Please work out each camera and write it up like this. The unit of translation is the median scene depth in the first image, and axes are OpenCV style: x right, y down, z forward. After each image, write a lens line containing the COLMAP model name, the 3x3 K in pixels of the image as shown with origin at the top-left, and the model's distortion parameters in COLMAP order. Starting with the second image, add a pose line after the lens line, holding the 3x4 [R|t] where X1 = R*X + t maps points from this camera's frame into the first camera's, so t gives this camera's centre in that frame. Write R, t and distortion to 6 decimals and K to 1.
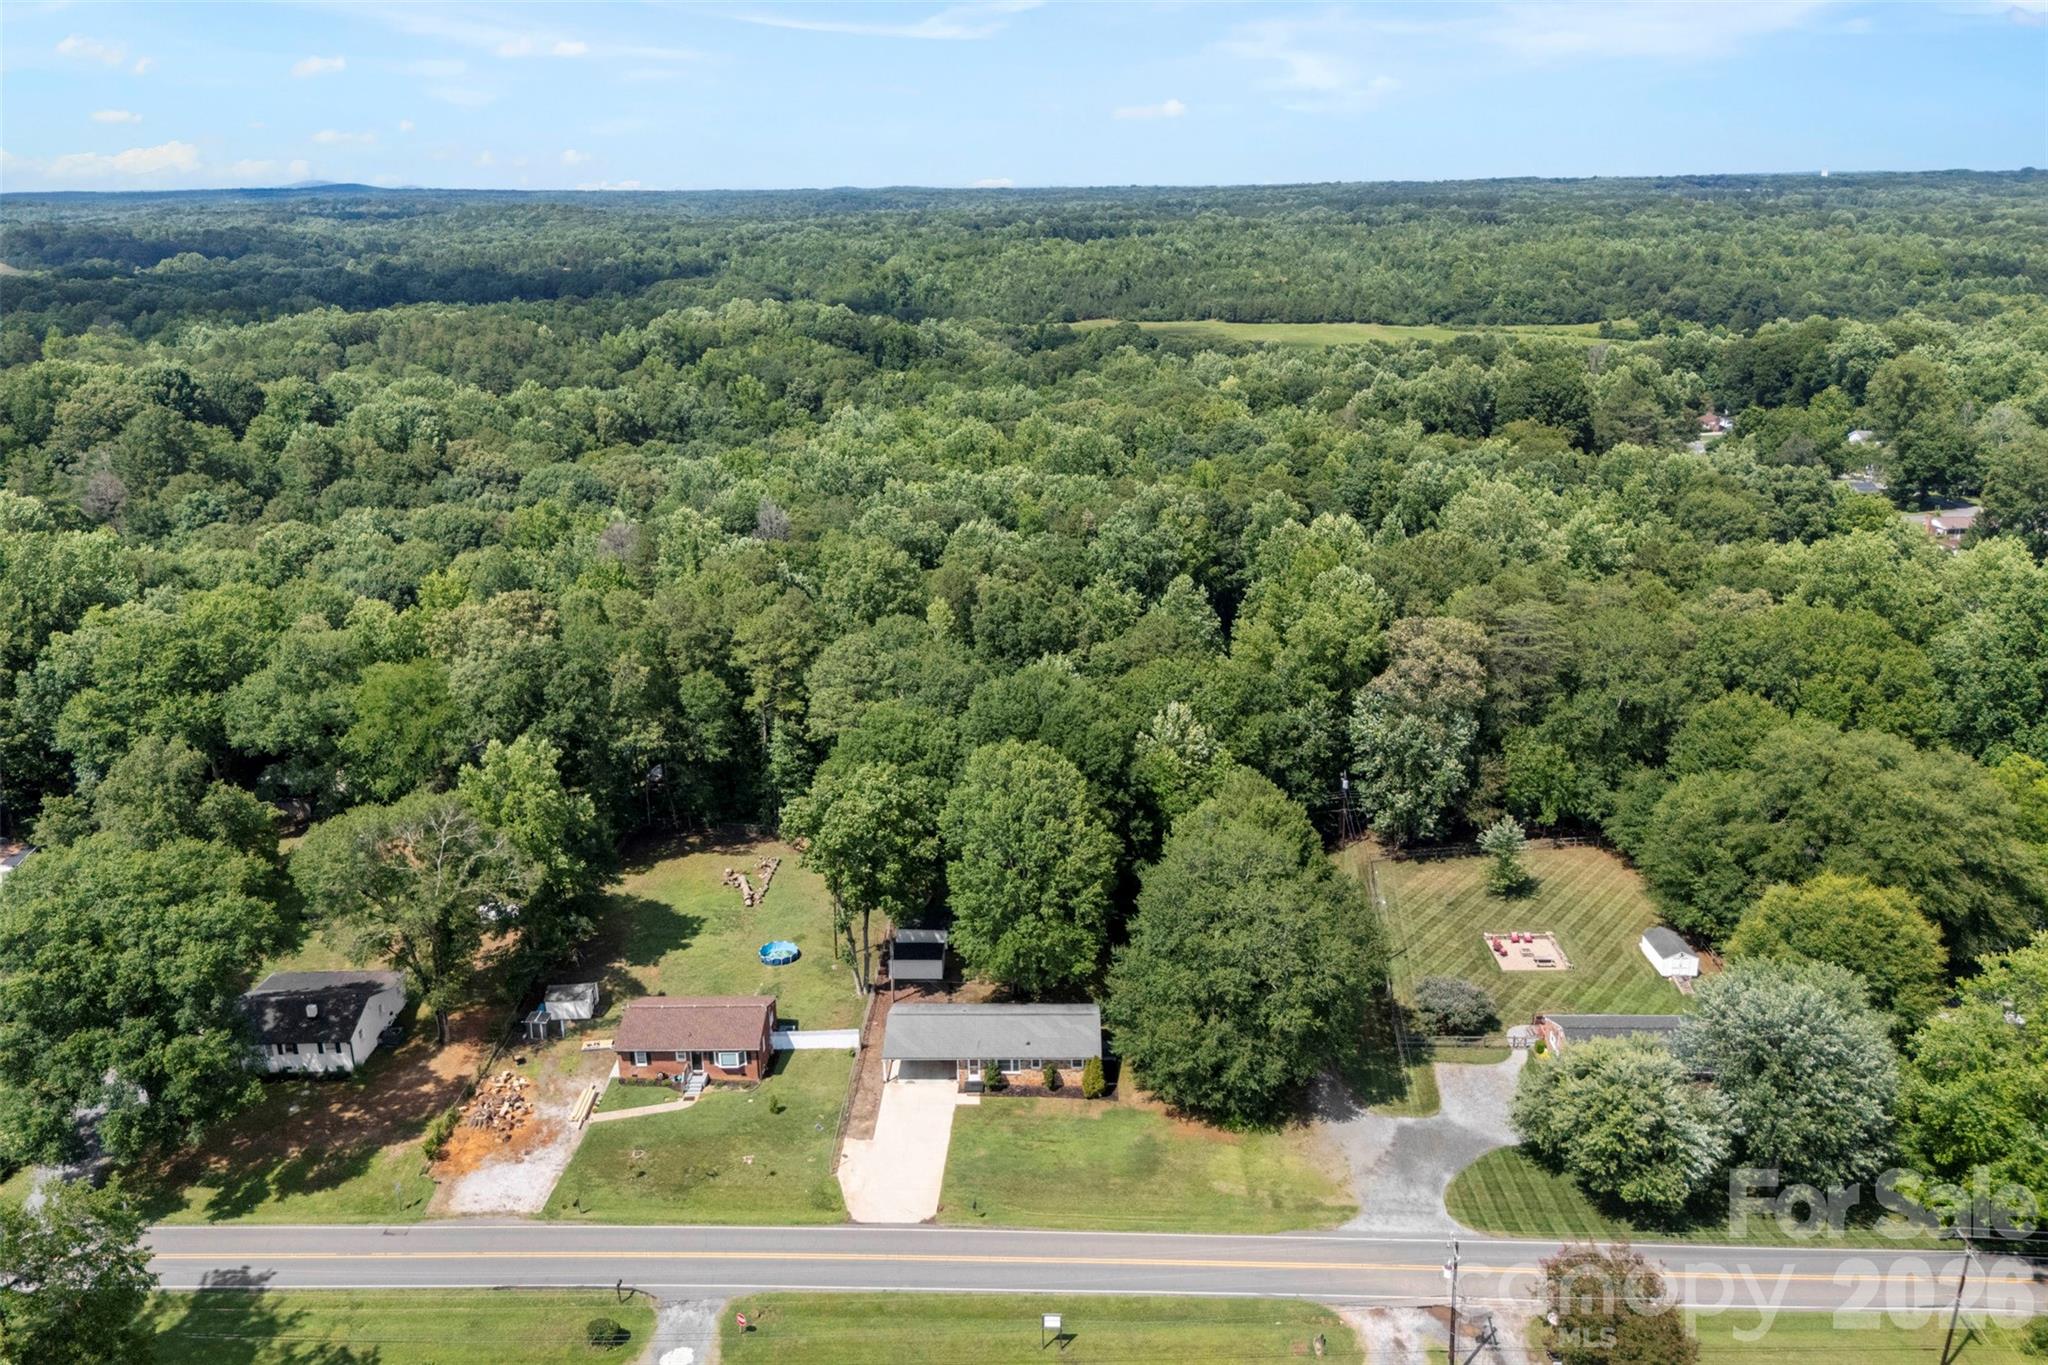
lens RADIAL K [[1501.6, 0, 1036.3], [0, 1501.6, 686.2], [0, 0, 1]] dist [0.081891, -0.086212]
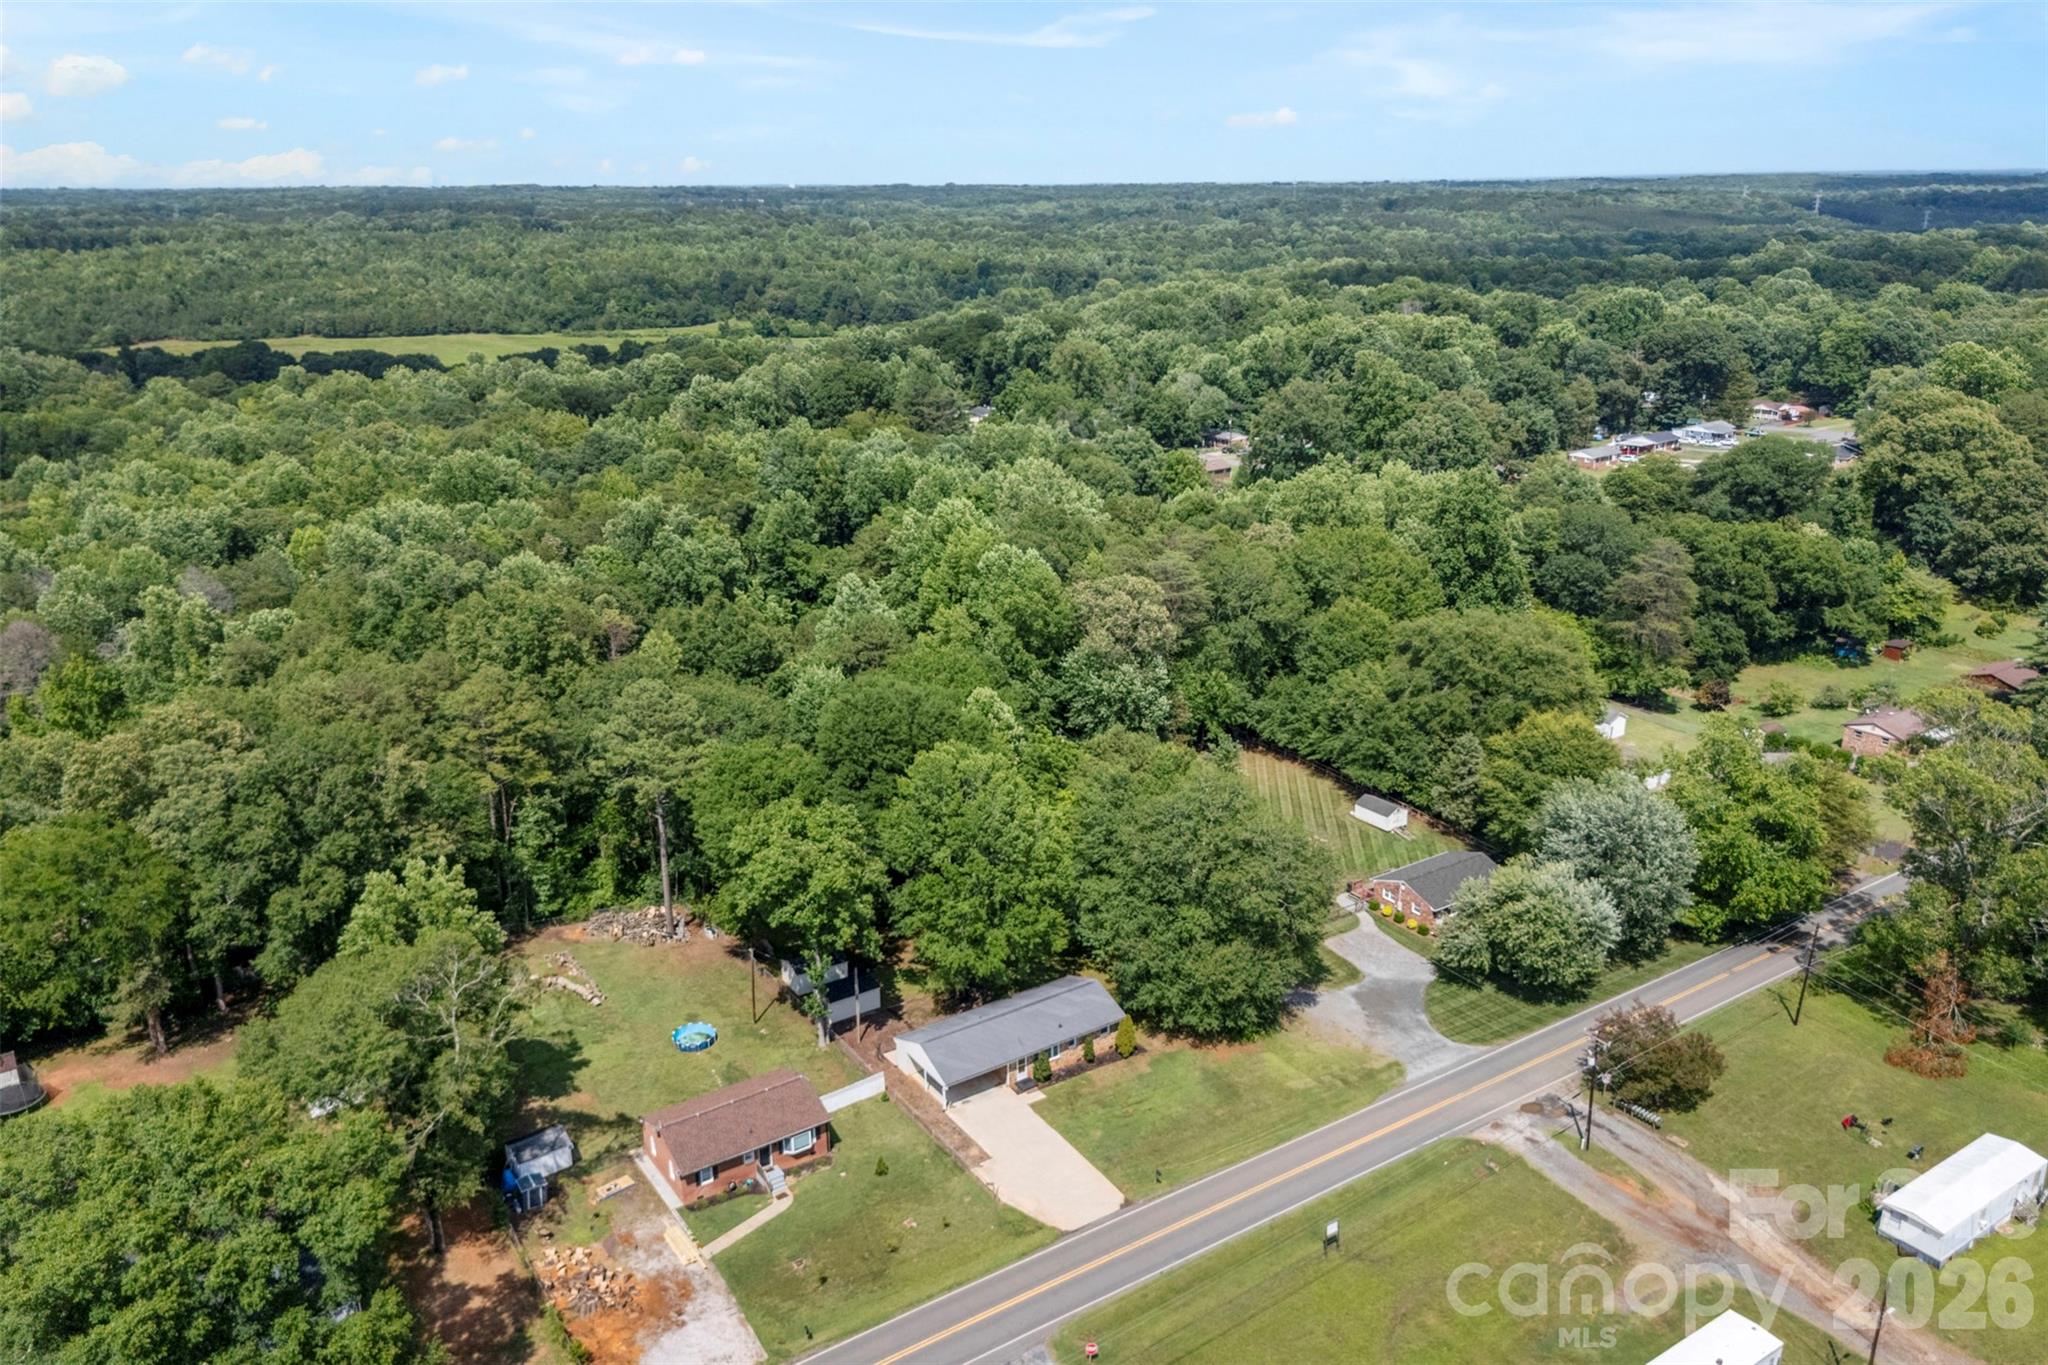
lens RADIAL K [[1501.6, 0, 1036.3], [0, 1501.6, 686.2], [0, 0, 1]] dist [0.081891, -0.086212]
pose [[0.818989, -0.177333, 0.545720, -0.532211], [0.179923, 0.982448, 0.049229, -0.040614], [-0.544871, 0.057870, 0.836520, 0.146914]]
